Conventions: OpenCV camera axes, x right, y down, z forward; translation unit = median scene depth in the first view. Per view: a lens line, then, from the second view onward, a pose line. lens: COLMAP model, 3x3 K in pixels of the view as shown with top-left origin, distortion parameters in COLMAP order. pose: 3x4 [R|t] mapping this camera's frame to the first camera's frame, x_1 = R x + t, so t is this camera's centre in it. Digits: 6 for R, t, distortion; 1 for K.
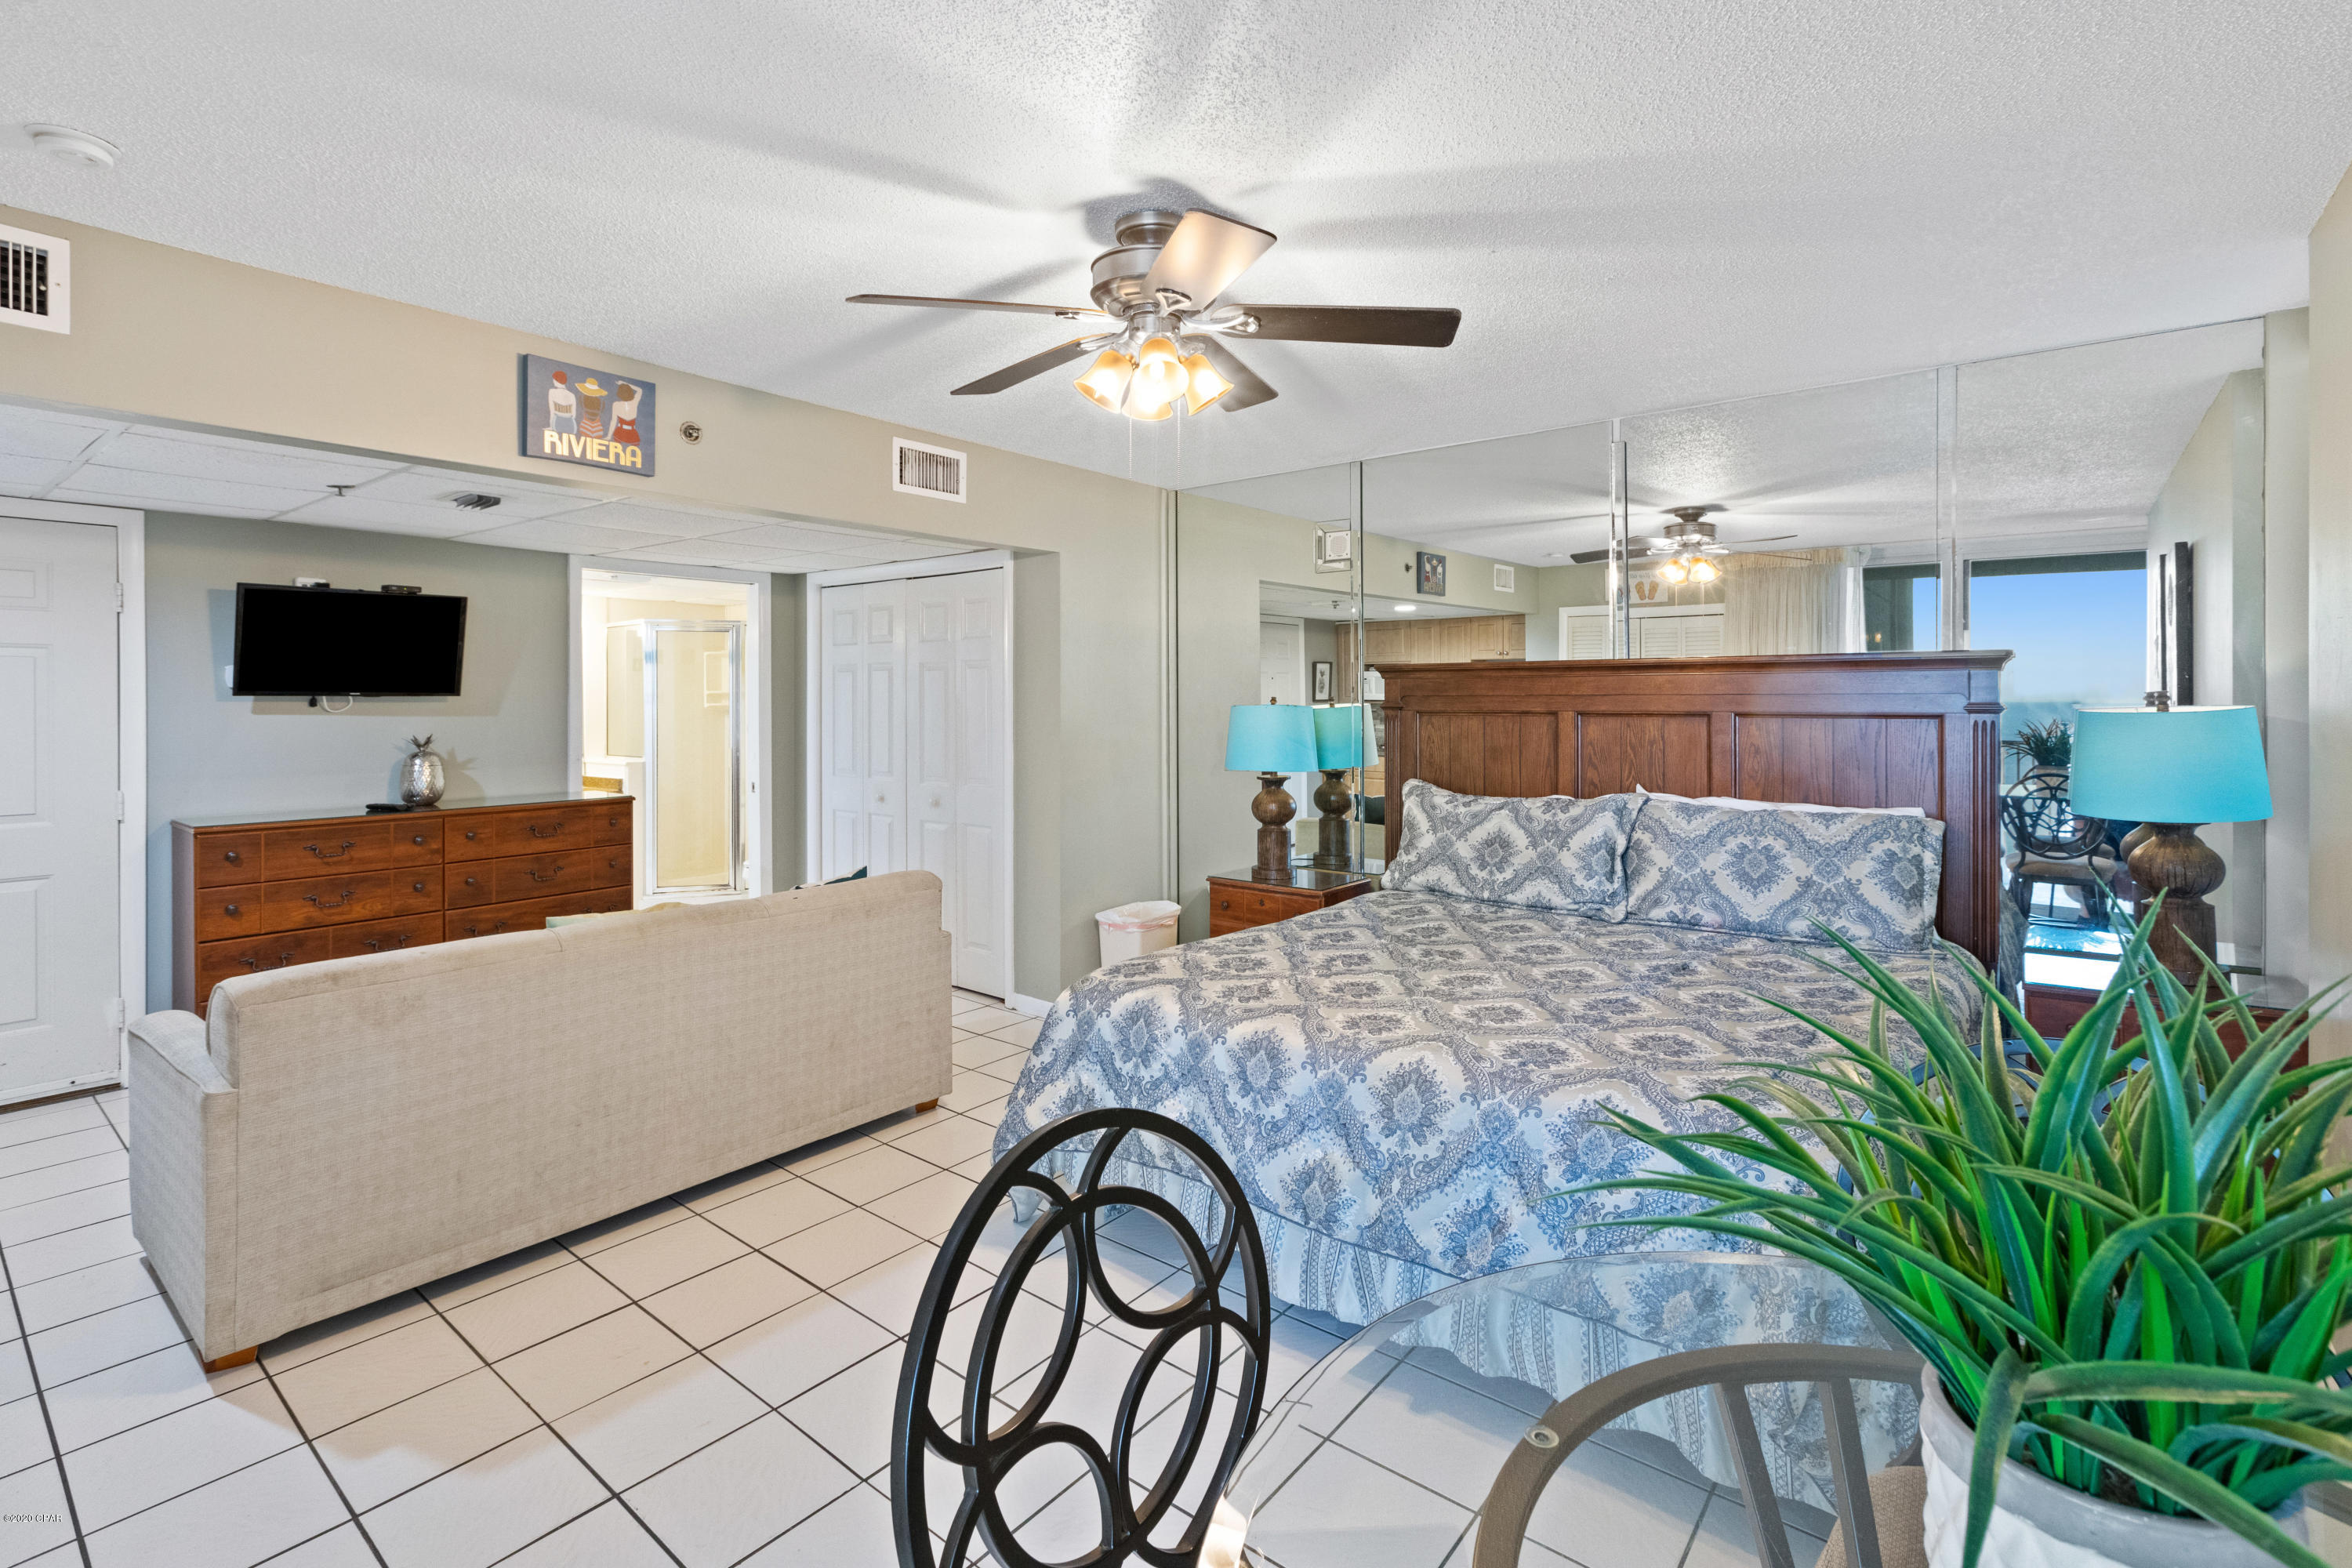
lens RADIAL K [[1075.8, 0, 1235.7], [0, 1075.8, 728.5], [0, 0, 1]] dist [0.002781, -0.001809]
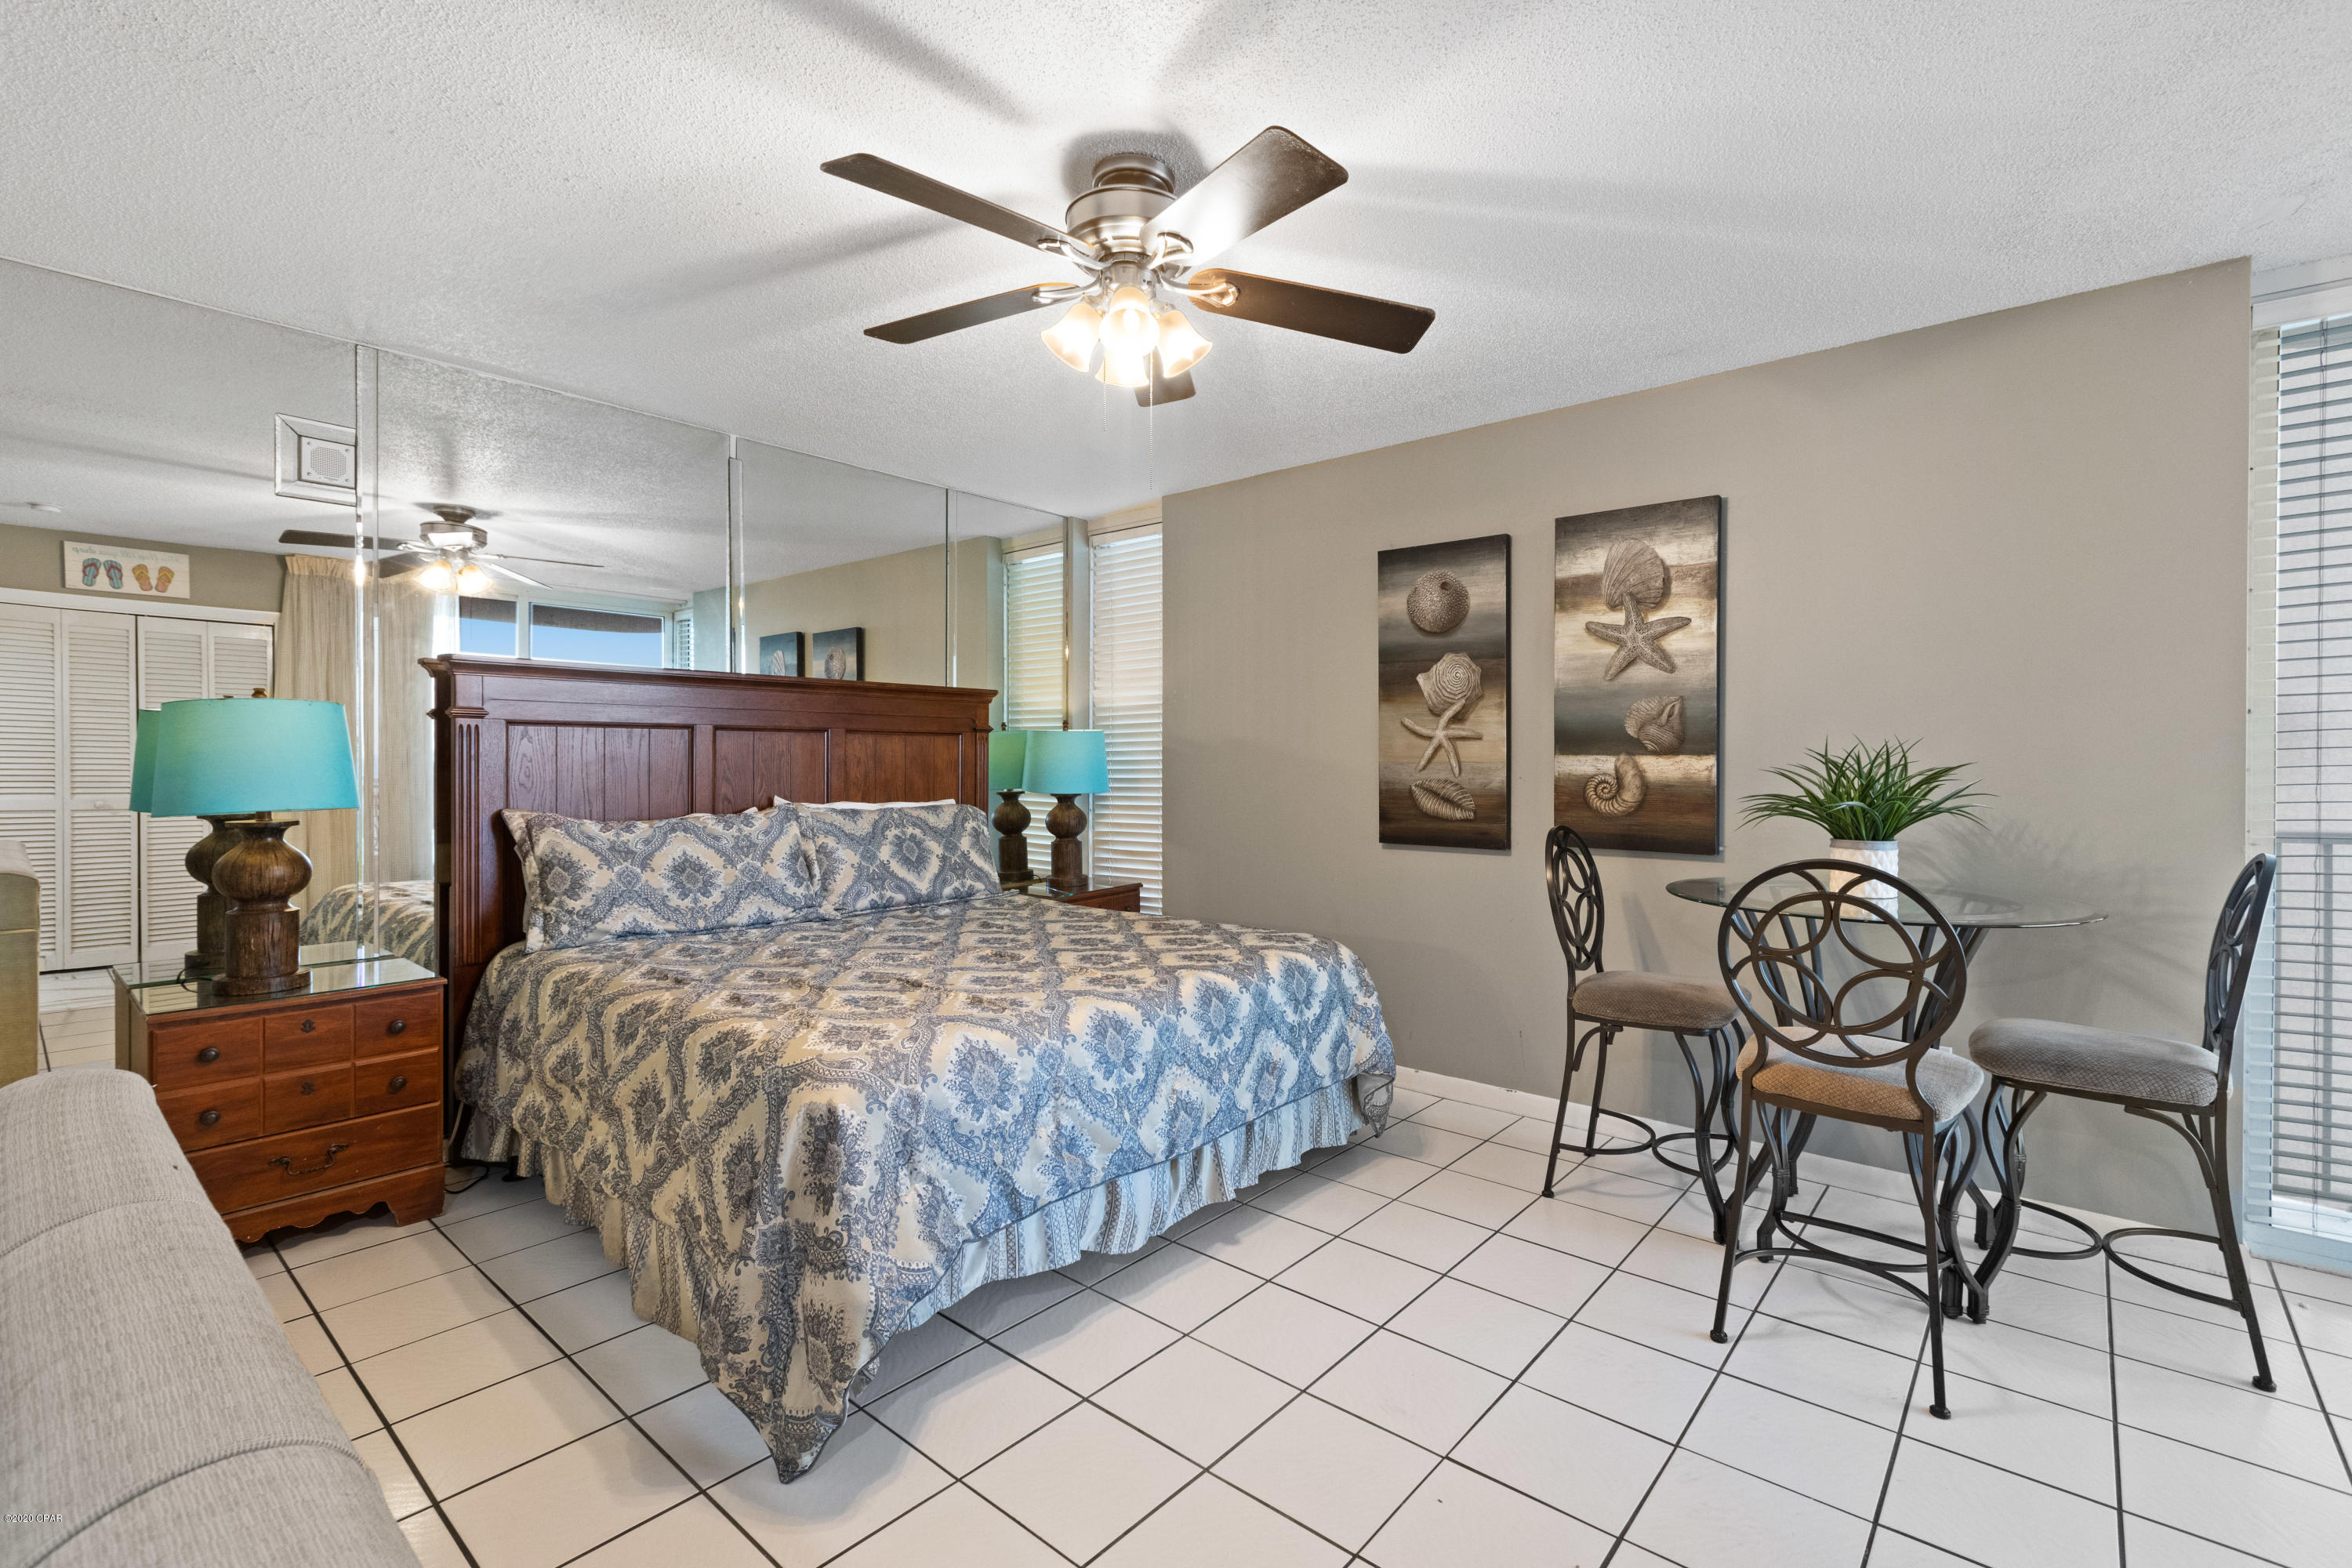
lens RADIAL K [[1075.8, 0, 1135.9], [0, 1075.8, 782.5], [0, 0, 1]] dist [0.002781, -0.001809]
pose [[0.061410, -0.016948, 0.997969, -0.591790], [0.029460, 0.999451, 0.015160, 0.031688], [-0.997678, 0.028469, 0.061876, 0.543696]]
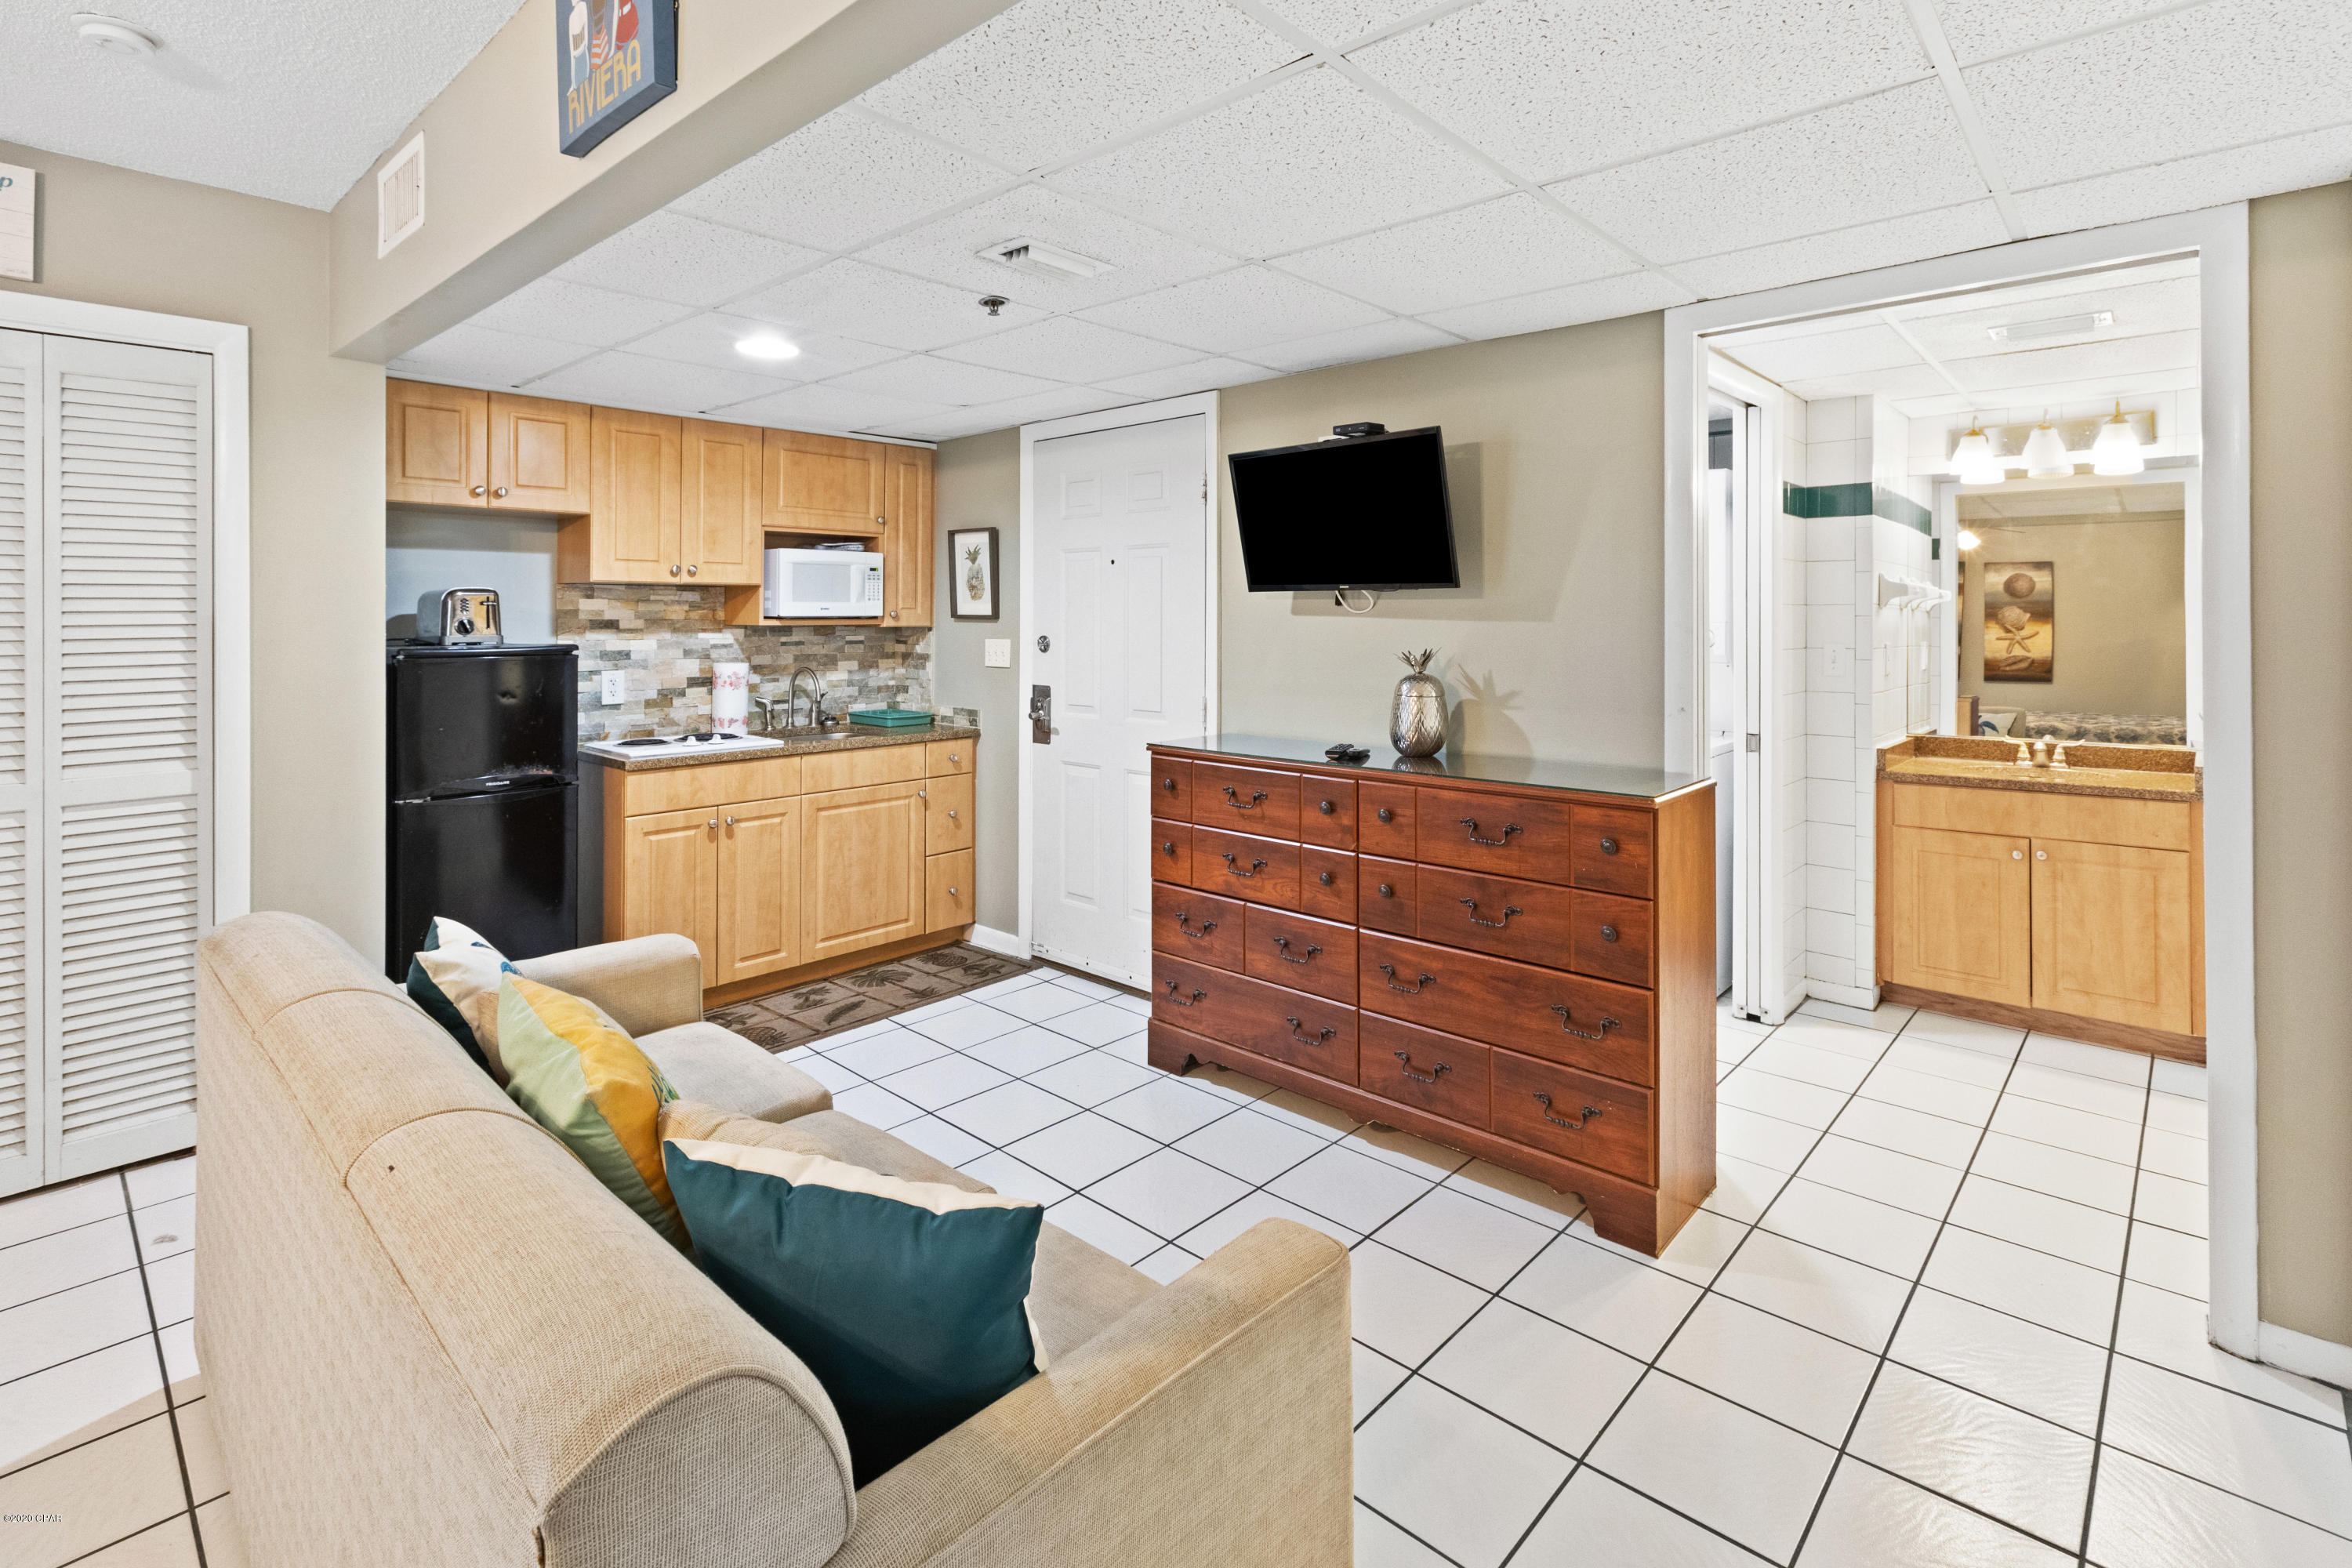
lens RADIAL K [[1075.8, 0, 1187.0], [0, 1075.8, 607.6], [0, 0, 1]] dist [0.002781, -0.001809]
pose [[-0.089132, -0.006861, -0.995996, -0.097197], [-0.032632, 0.999460, -0.003964, -0.013233], [0.995485, 0.032148, -0.089308, 1.002071]]
